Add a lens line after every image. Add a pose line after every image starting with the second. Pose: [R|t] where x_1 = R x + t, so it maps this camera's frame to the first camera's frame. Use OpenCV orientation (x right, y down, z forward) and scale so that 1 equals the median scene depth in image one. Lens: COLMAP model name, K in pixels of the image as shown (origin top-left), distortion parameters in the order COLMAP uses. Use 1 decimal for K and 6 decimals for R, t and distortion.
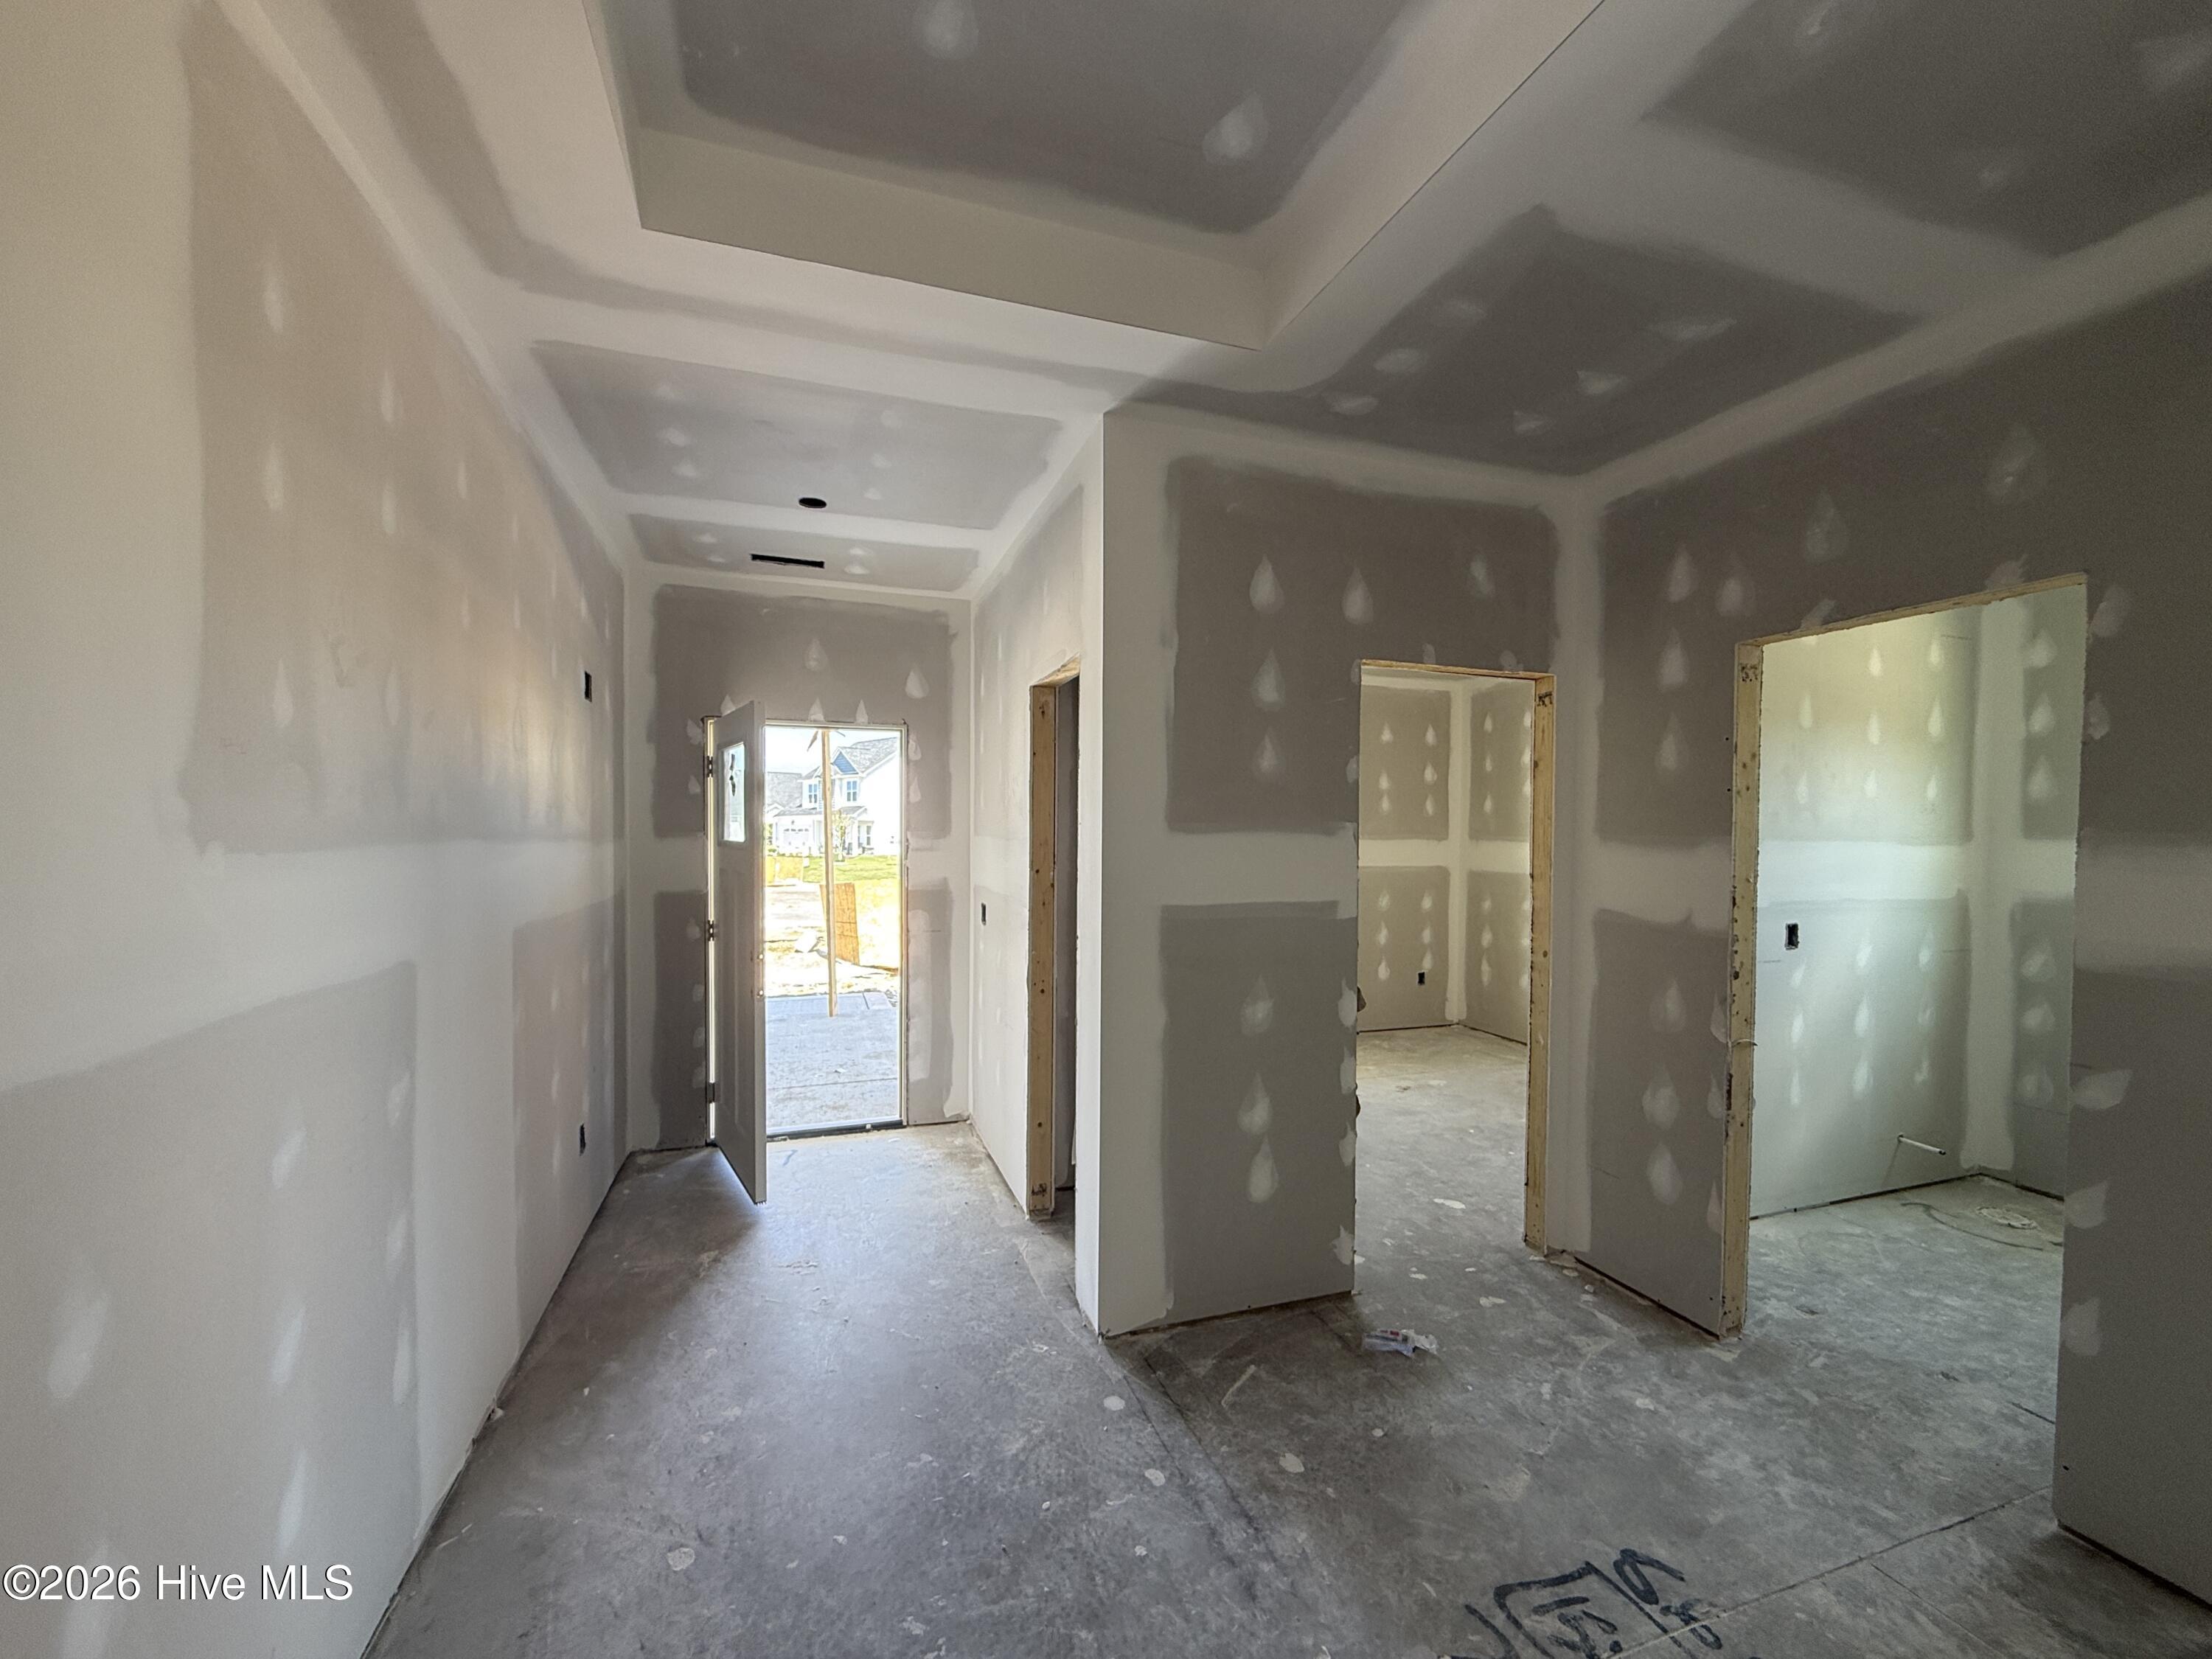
lens RADIAL K [[895.4, 0, 1114.0], [0, 895.4, 852.7], [0, 0, 1]] dist [0.000895, 0.000140]
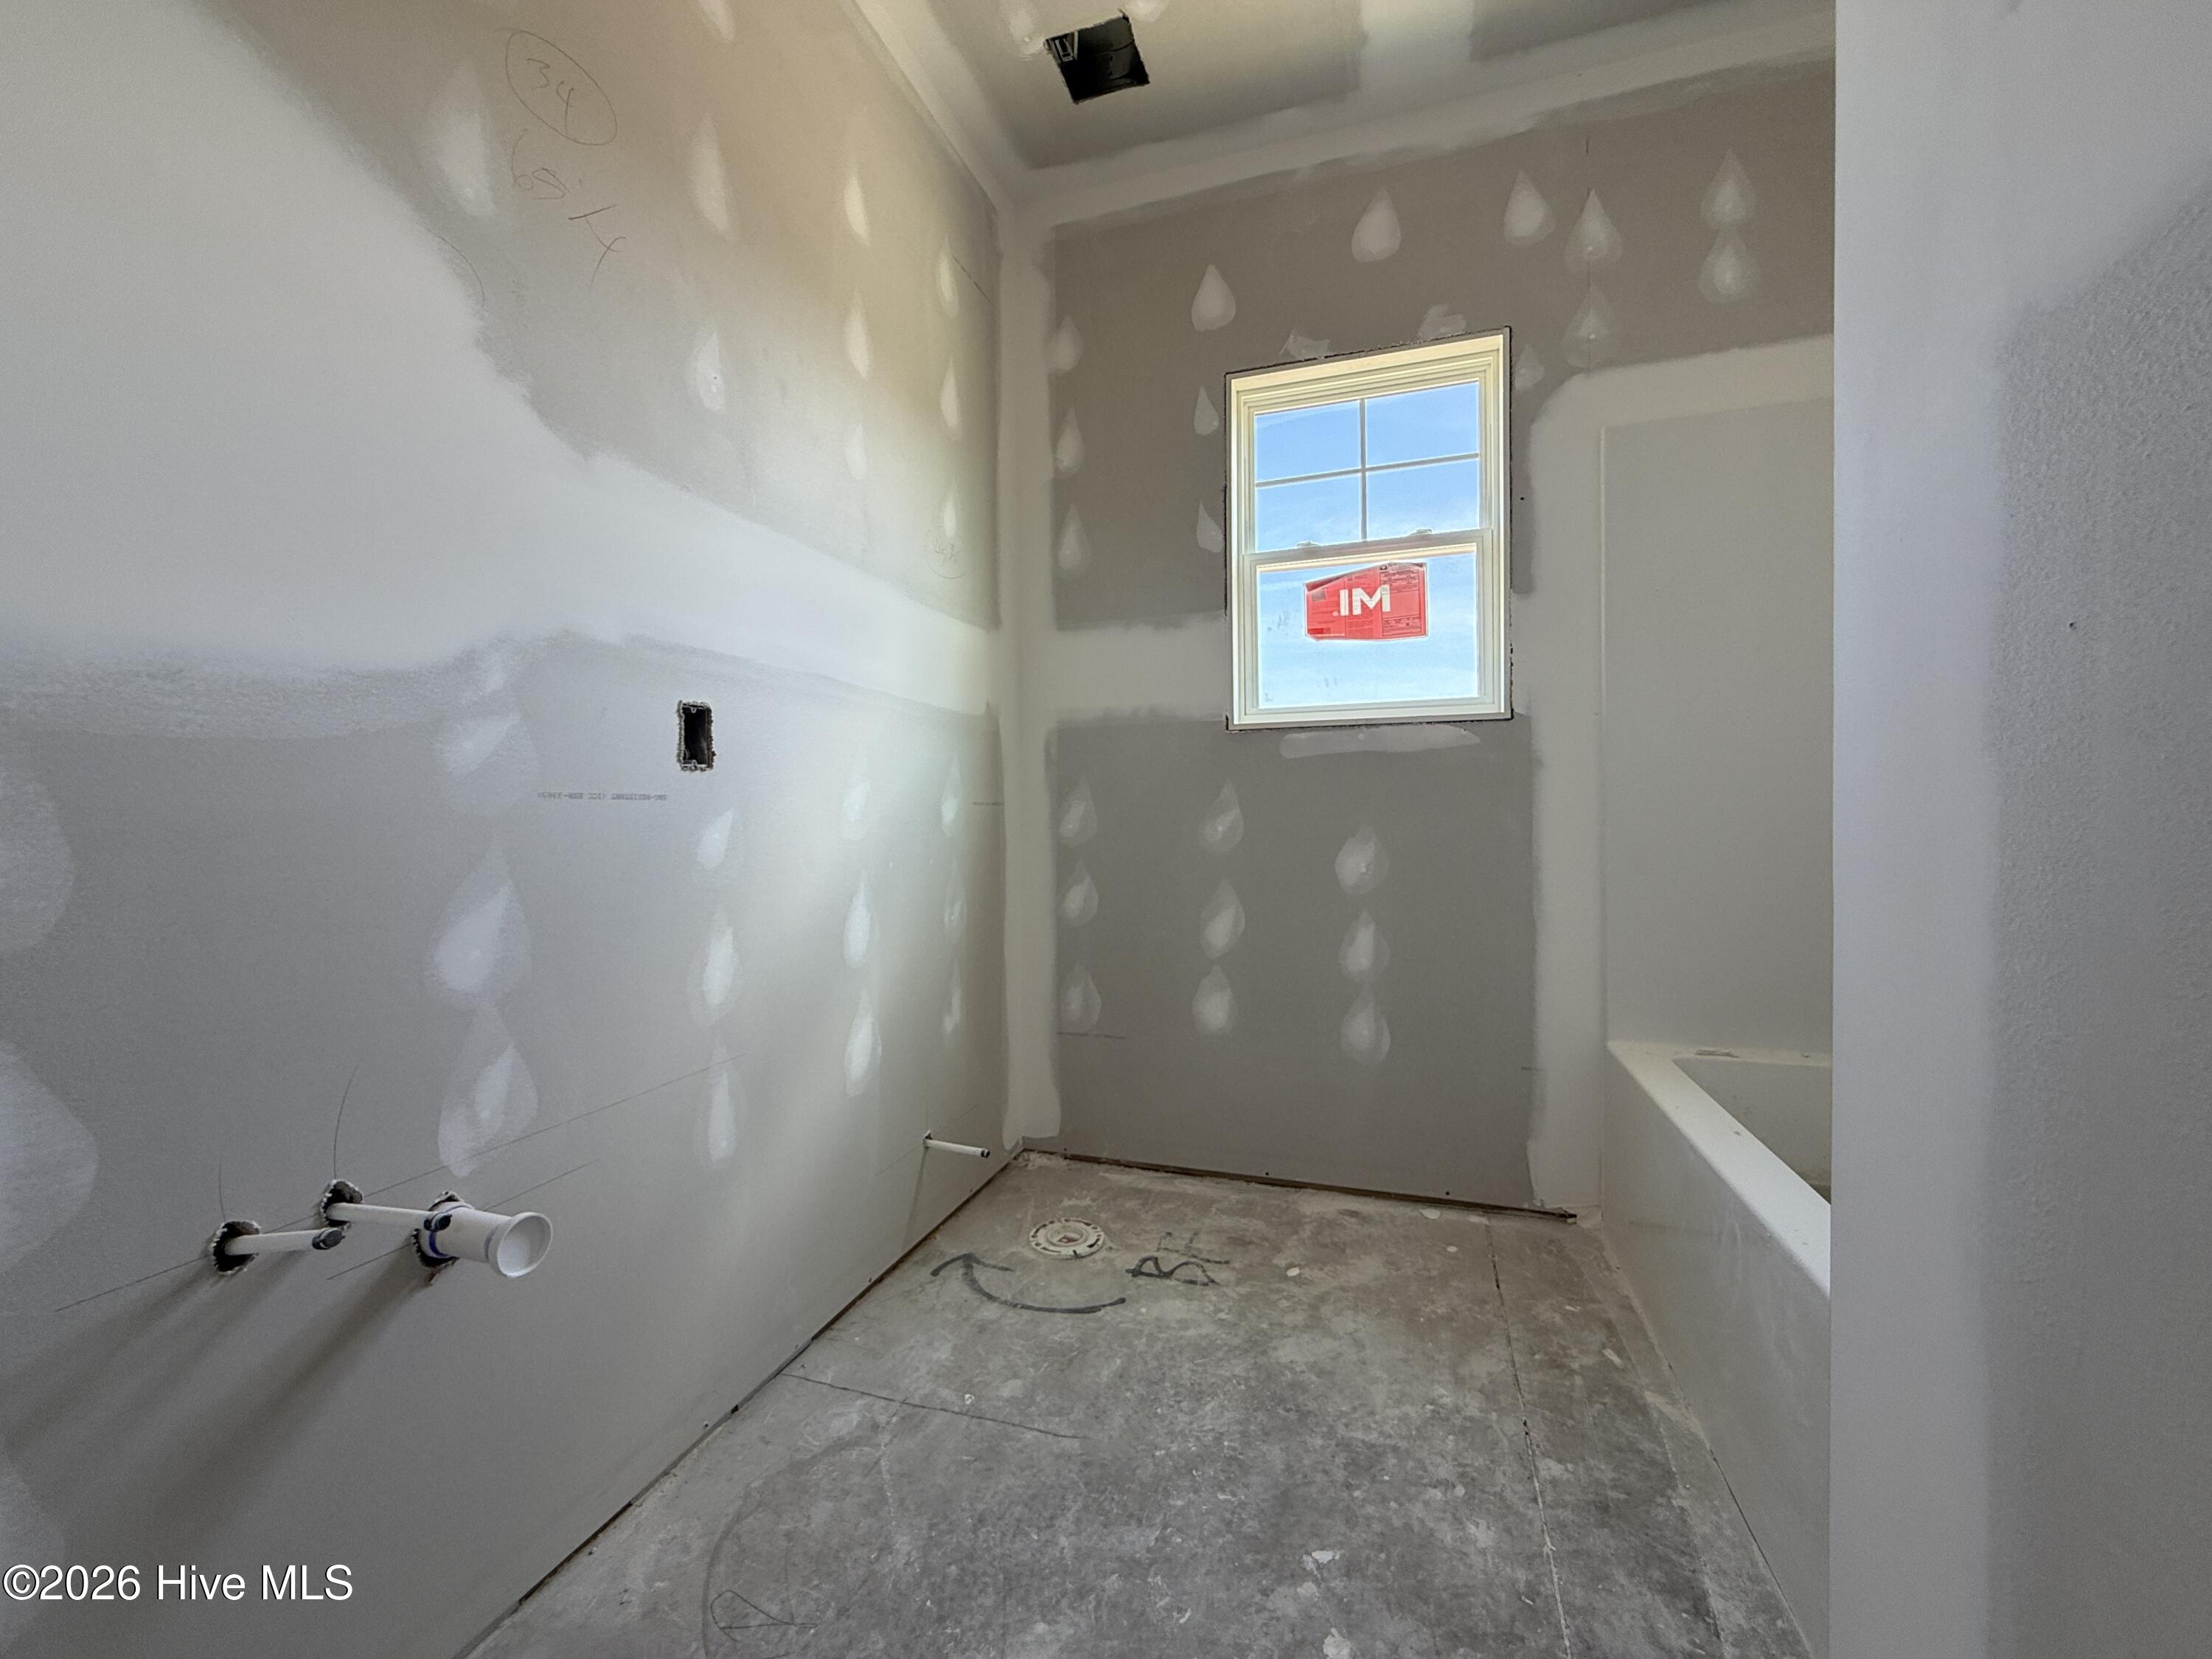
lens RADIAL K [[895.4, 0, 1105.1], [0, 895.4, 824.5], [0, 0, 1]] dist [0.000895, 0.000140]
pose [[0.615732, -0.022591, 0.787632, 0.519073], [0.032806, 0.999457, 0.003021, 0.127952], [-0.787273, 0.023979, 0.616139, 0.574191]]
